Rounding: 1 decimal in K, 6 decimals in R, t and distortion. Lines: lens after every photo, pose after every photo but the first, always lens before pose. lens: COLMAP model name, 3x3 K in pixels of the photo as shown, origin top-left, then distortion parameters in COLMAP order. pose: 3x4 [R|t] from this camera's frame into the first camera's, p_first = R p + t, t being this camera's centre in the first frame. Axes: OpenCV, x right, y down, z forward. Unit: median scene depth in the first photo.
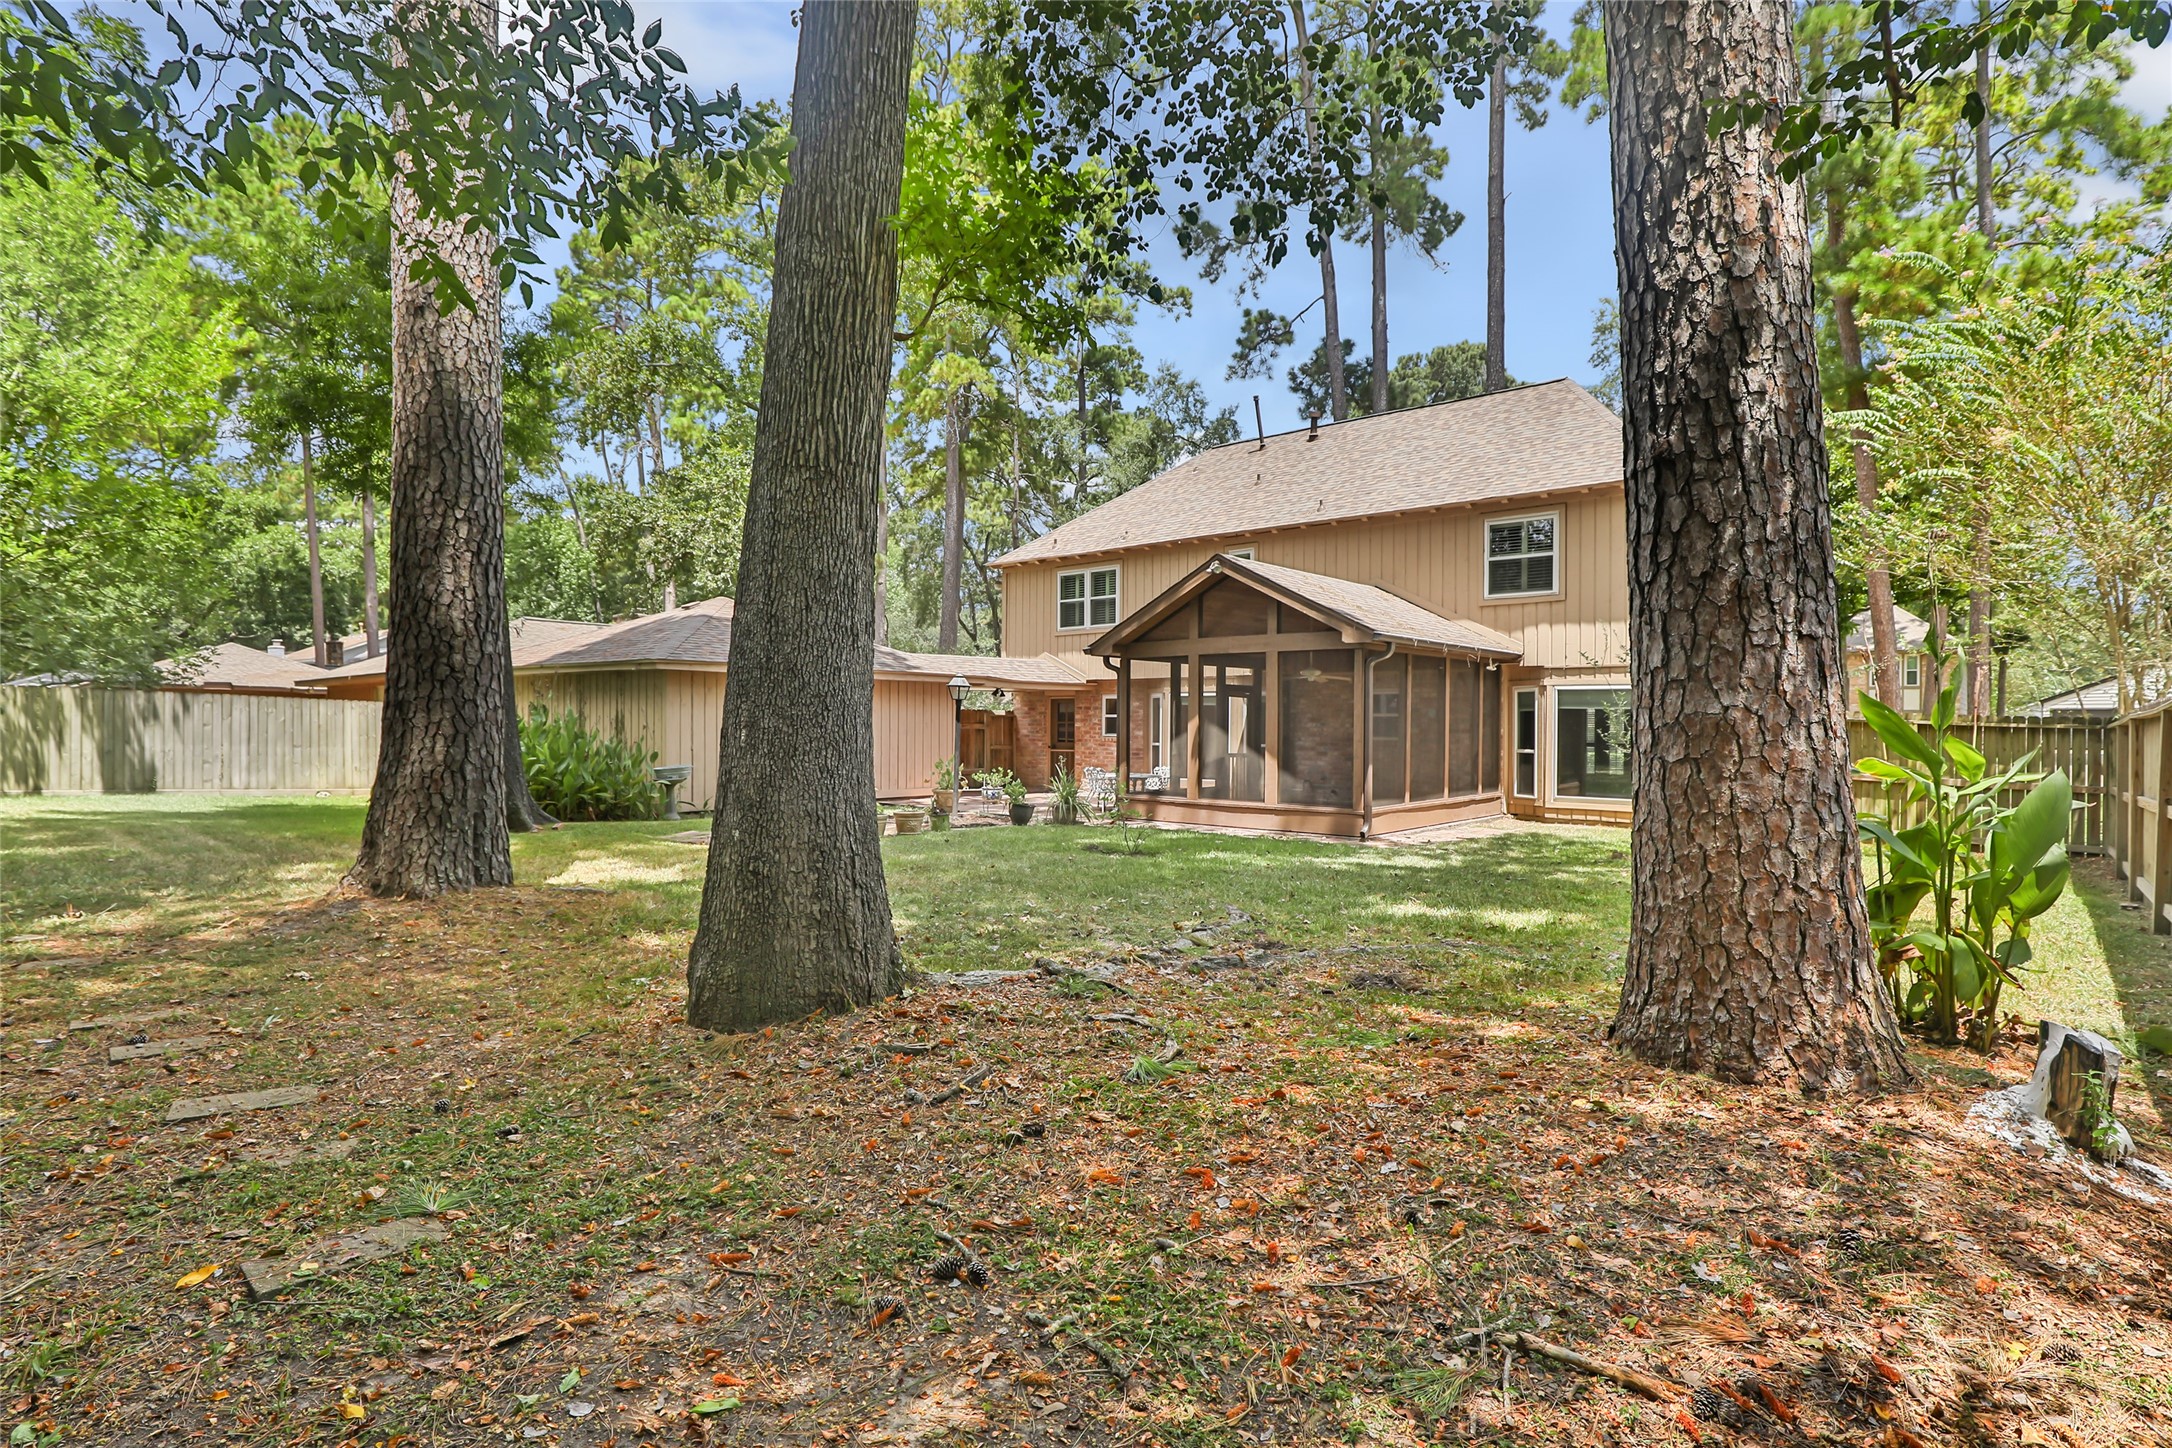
lens RADIAL K [[998.6, 0, 1098.0], [0, 998.6, 721.7], [0, 0, 1]] dist [-0.019823, 0.001510]
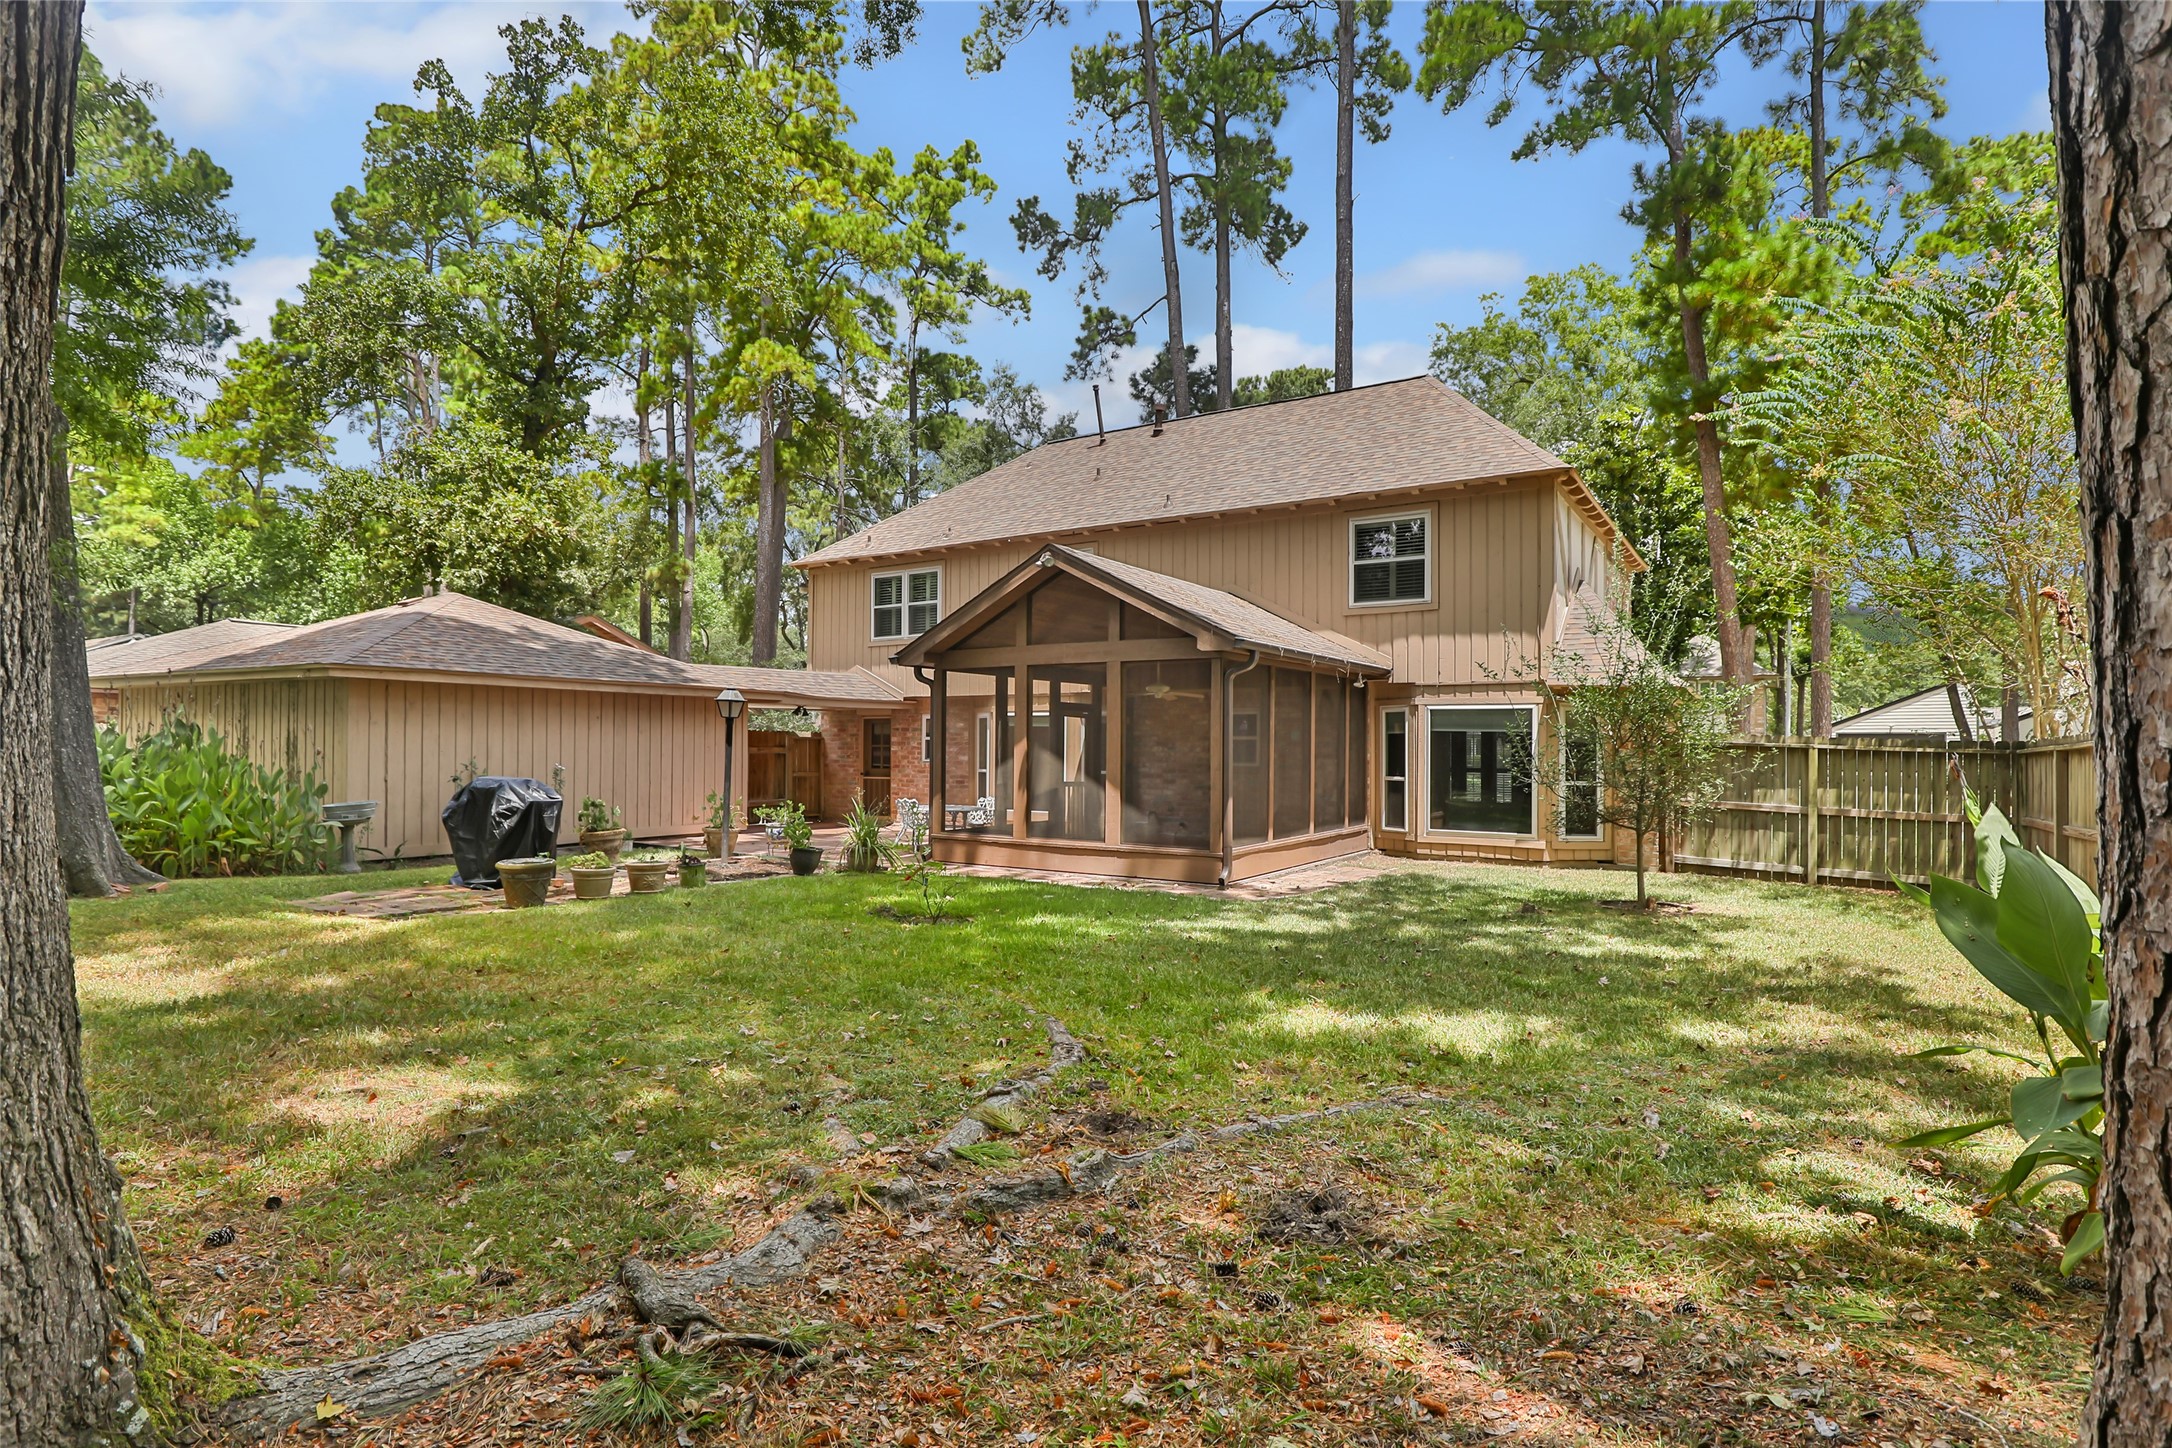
lens RADIAL K [[998.6, 0, 1108.9], [0, 998.6, 731.0], [0, 0, 1]] dist [-0.019823, 0.001510]
pose [[0.985618, 0.002931, 0.168961, 0.022520], [-0.000628, 0.999906, -0.013683, -0.000572], [-0.168985, 0.013380, 0.985528, 0.136400]]
